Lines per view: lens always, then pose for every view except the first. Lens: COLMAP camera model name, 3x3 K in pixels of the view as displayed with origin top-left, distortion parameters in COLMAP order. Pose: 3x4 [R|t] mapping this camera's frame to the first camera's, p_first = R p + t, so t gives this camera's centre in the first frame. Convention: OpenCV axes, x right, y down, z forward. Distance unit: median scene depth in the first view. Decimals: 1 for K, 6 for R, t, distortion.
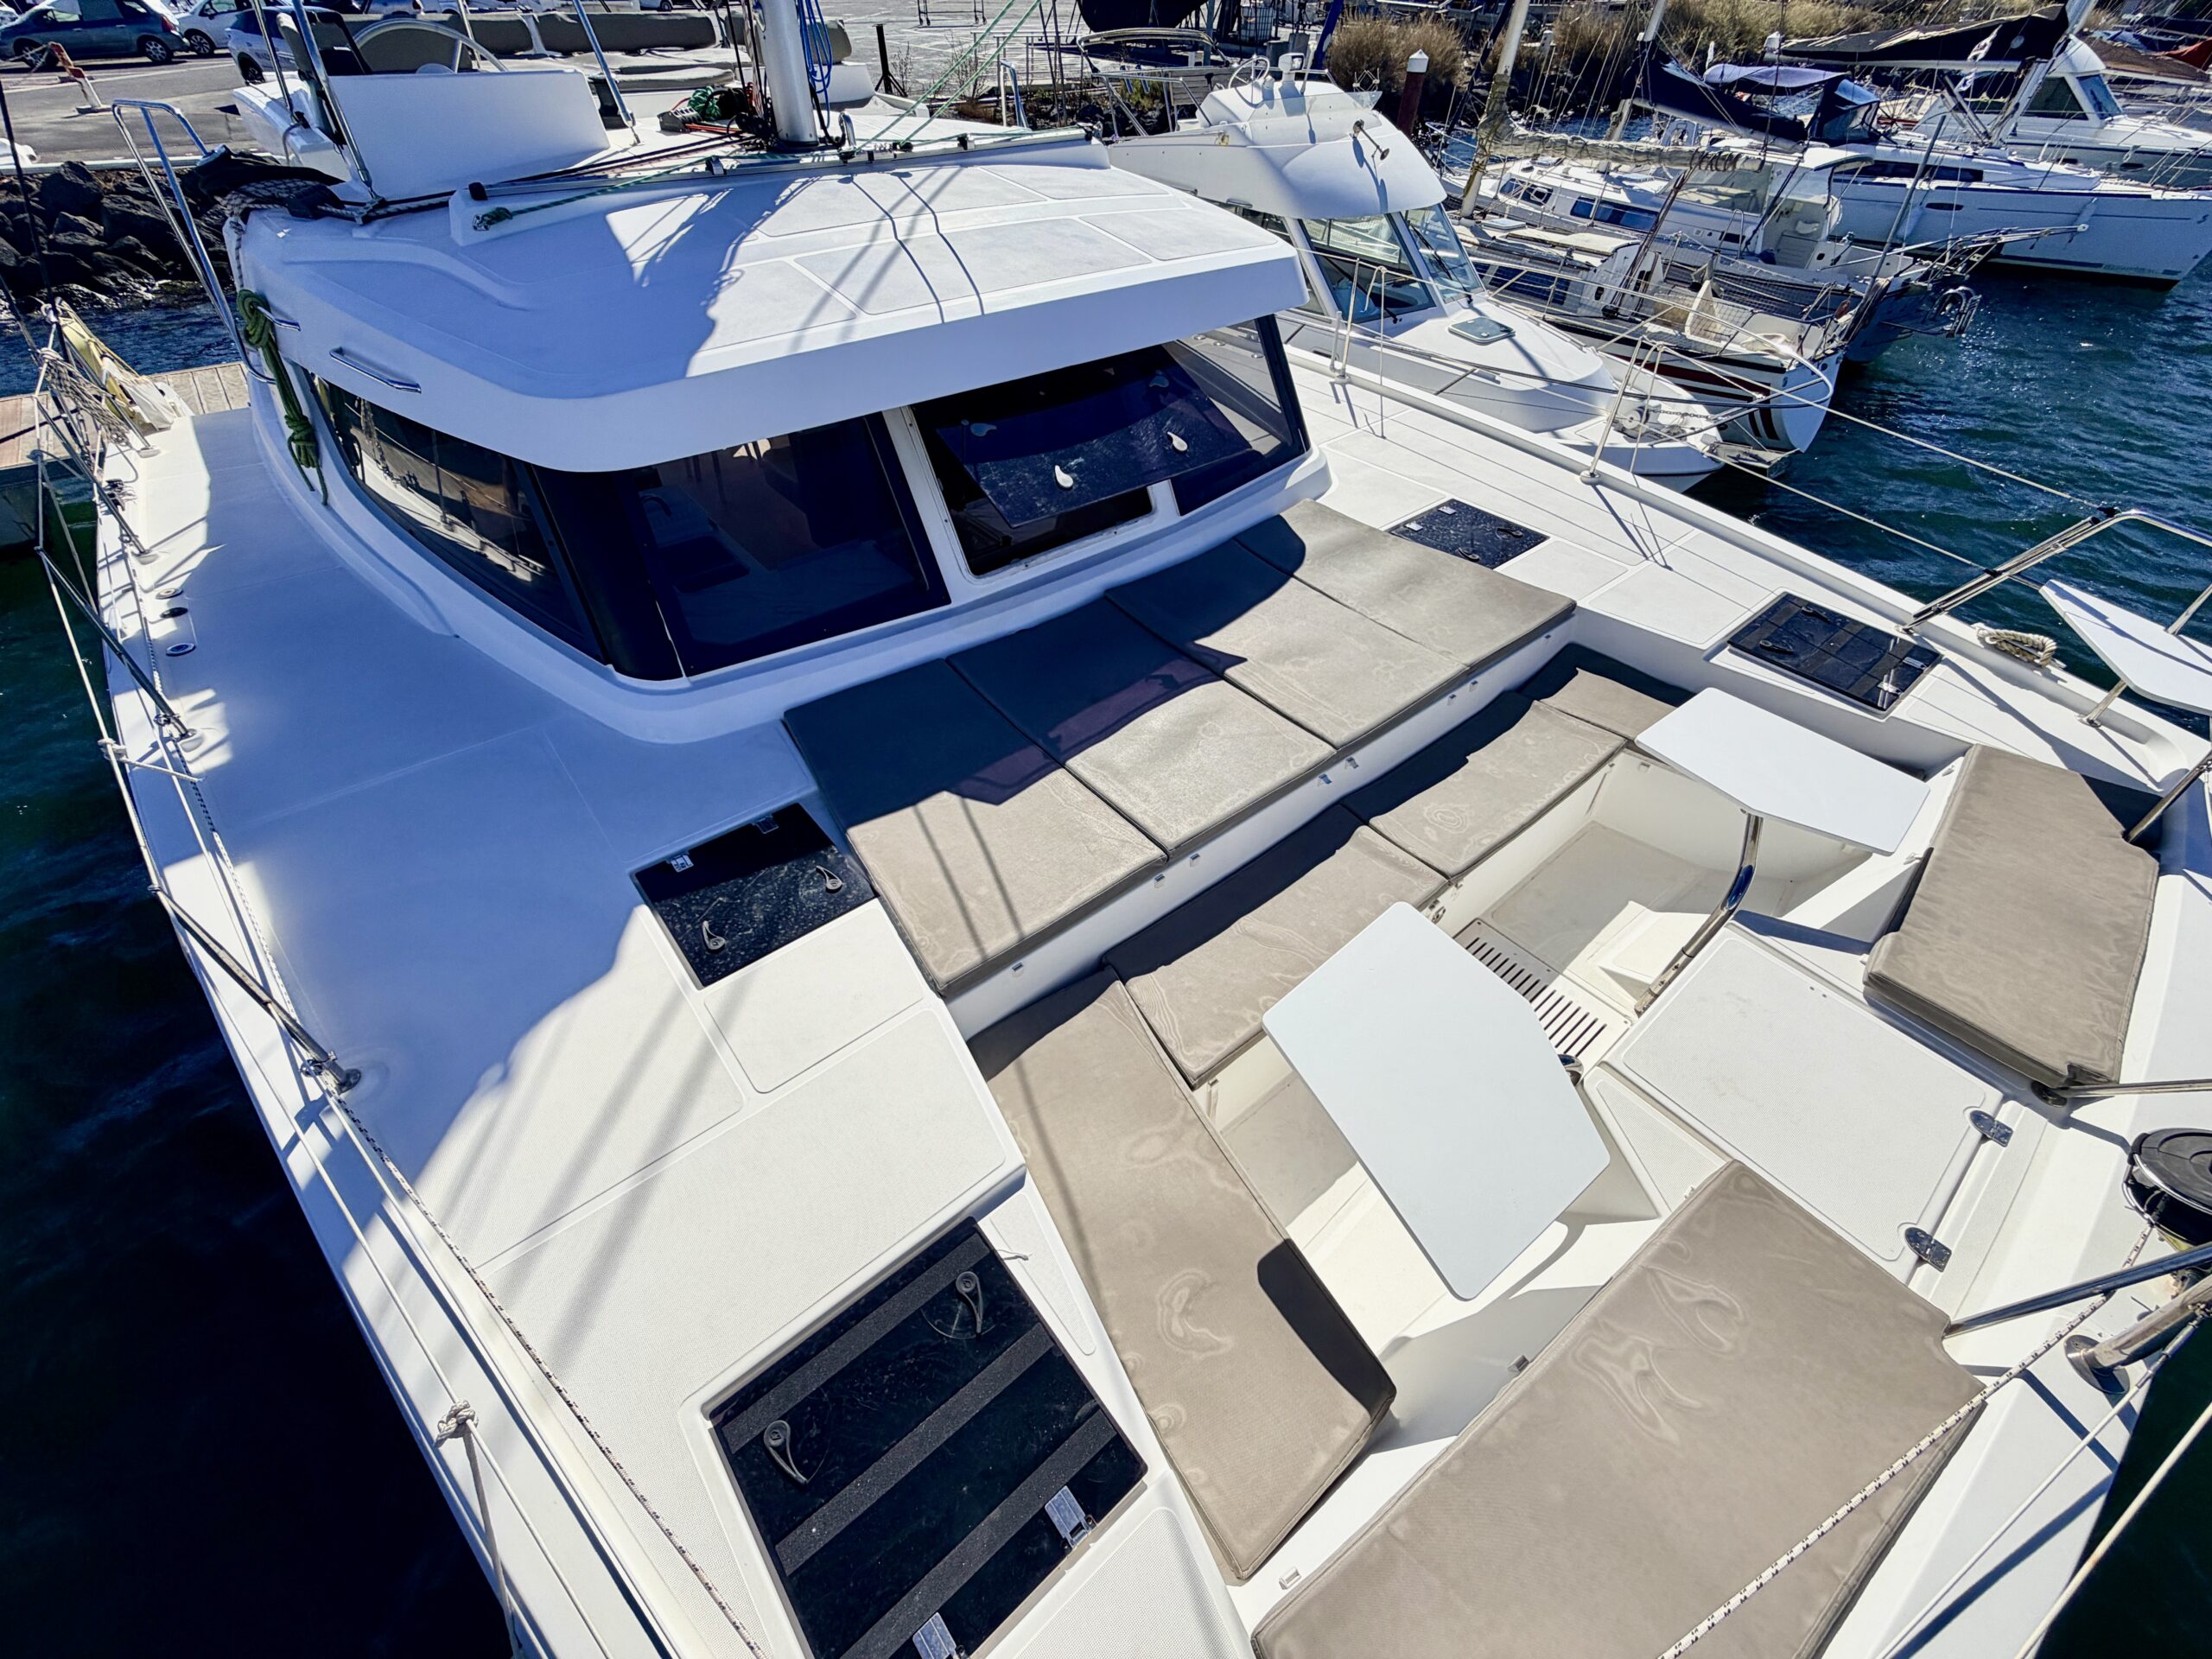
lens RADIAL K [[879.9, 0, 1096.2], [0, 879.9, 810.1], [0, 0, 1]] dist [-0.002329, 0.000430]
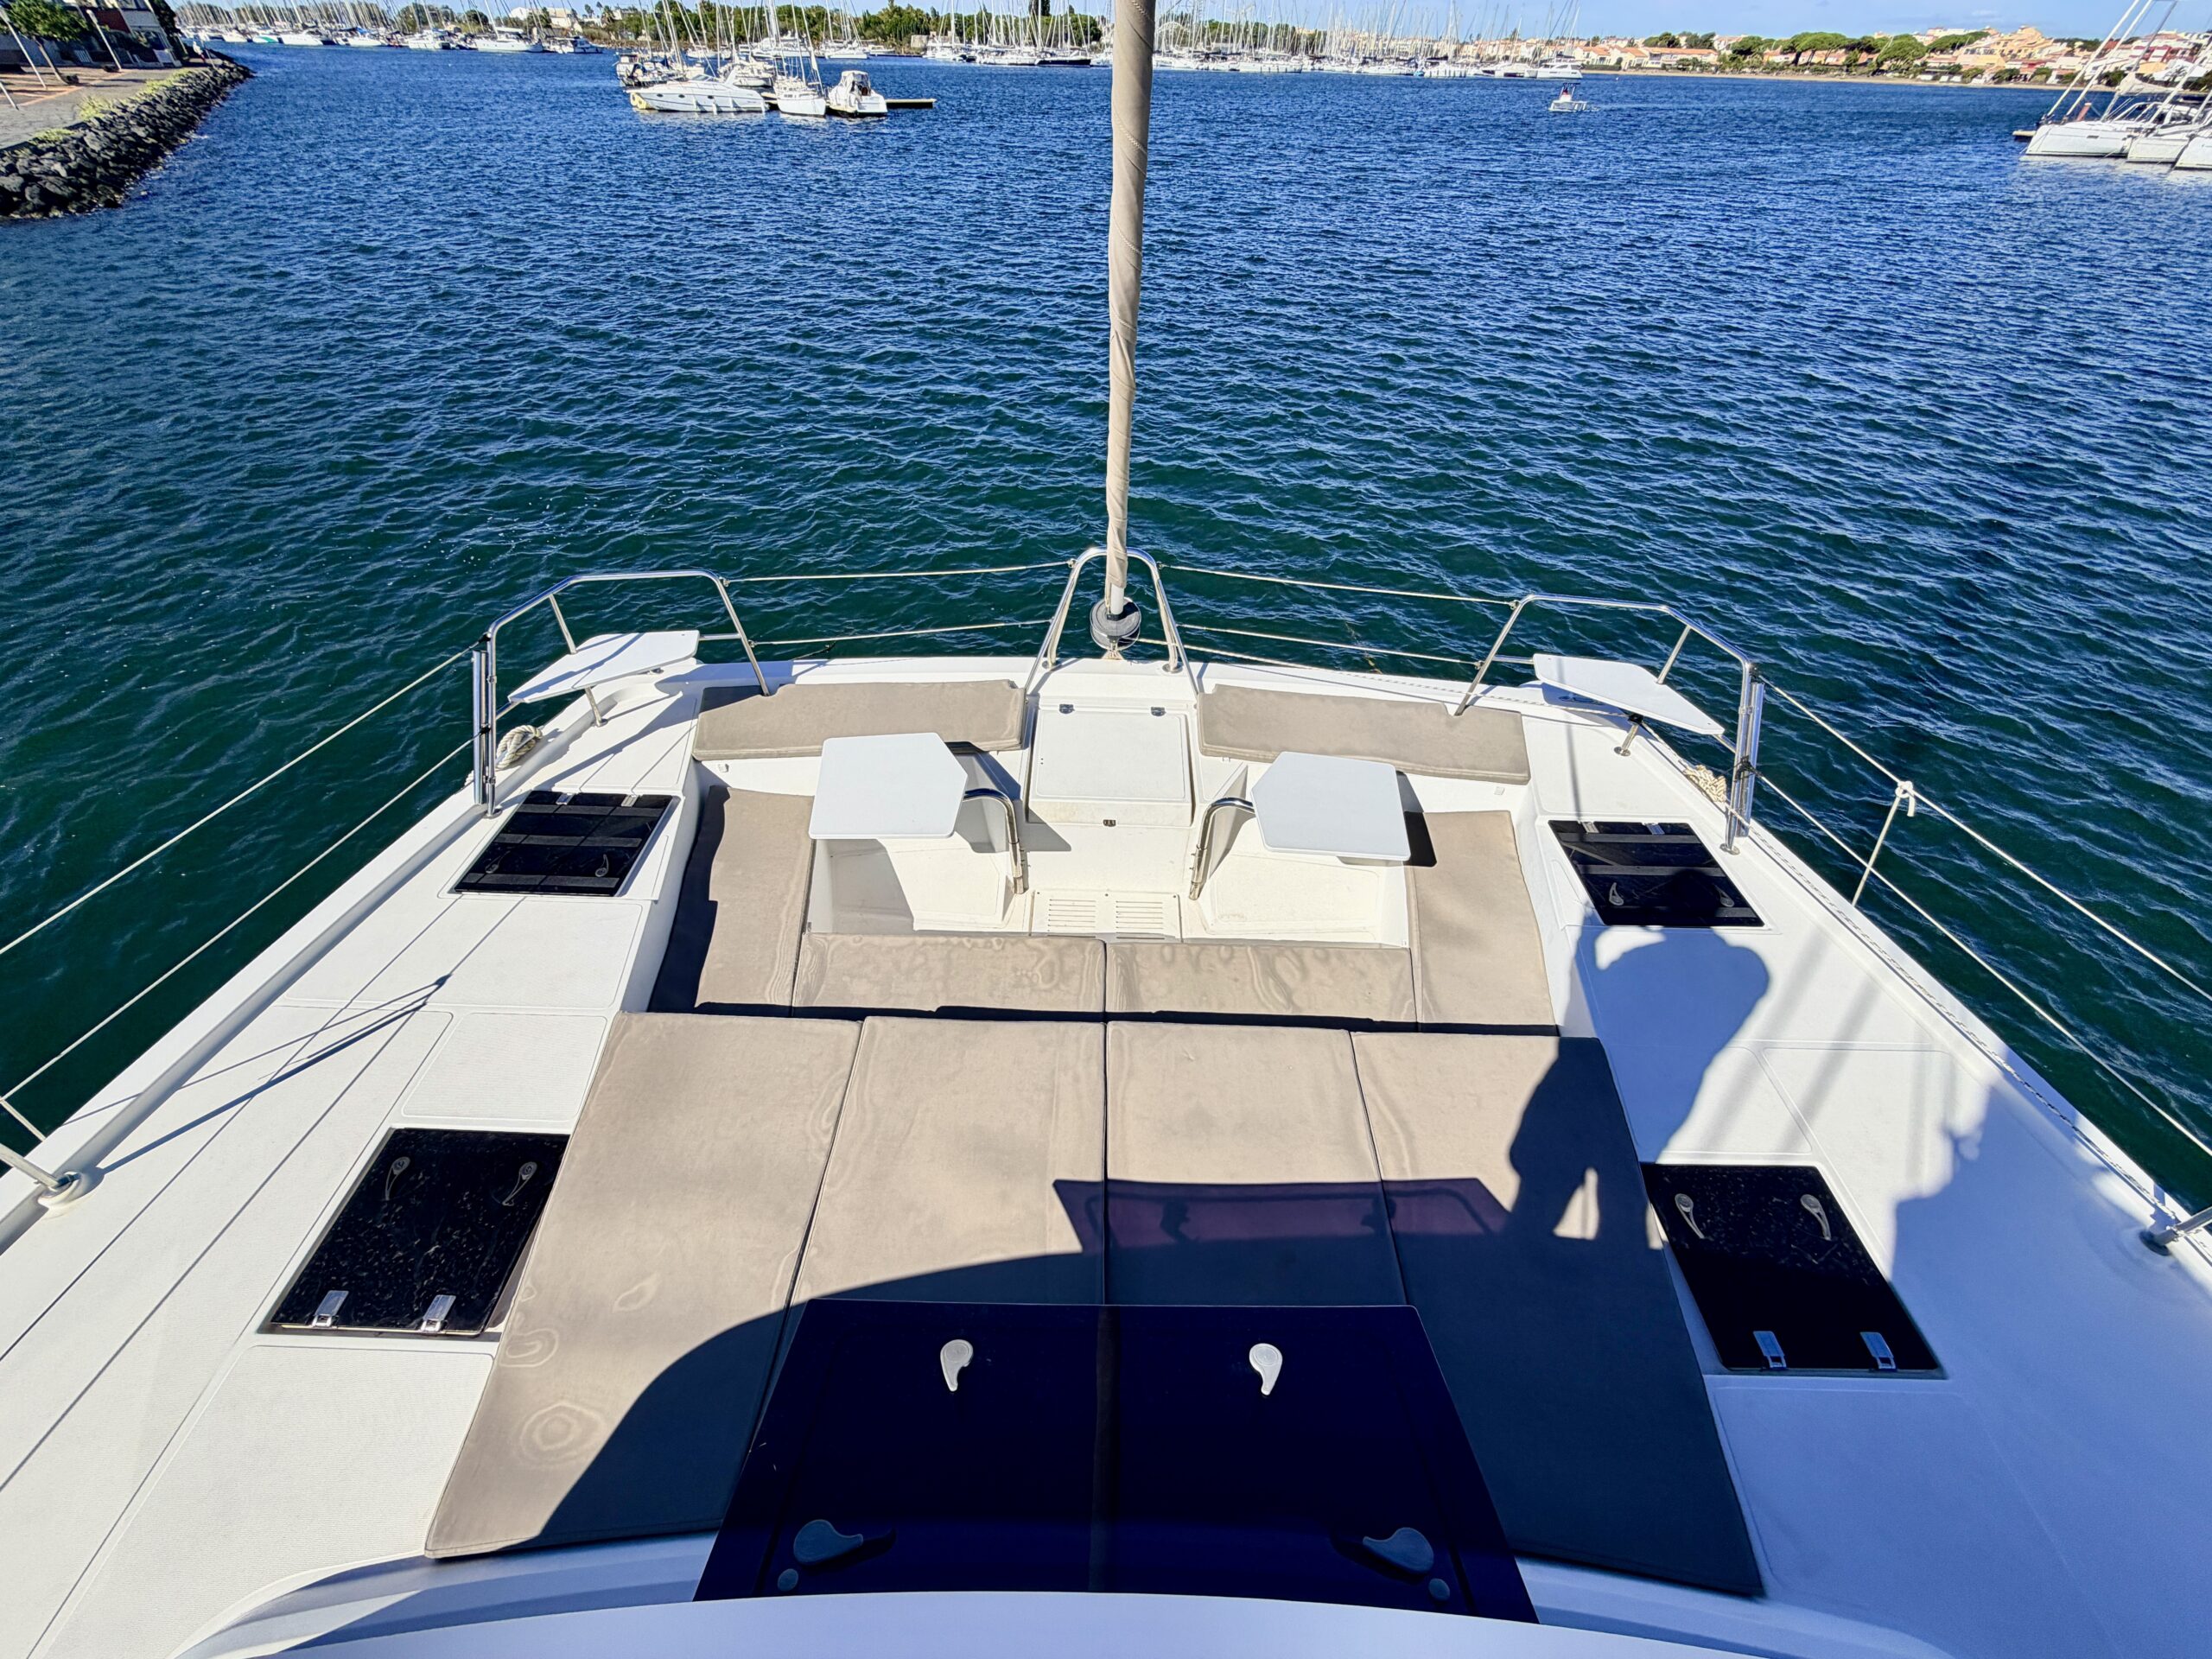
lens RADIAL K [[879.9, 0, 1093.1], [0, 879.9, 822.3], [0, 0, 1]] dist [-0.002329, 0.000430]
pose [[-0.767774, -0.450697, 0.455406, -0.050121], [0.419750, 0.183194, 0.888960, -0.863180], [-0.484079, 0.873677, 0.048529, 0.692805]]
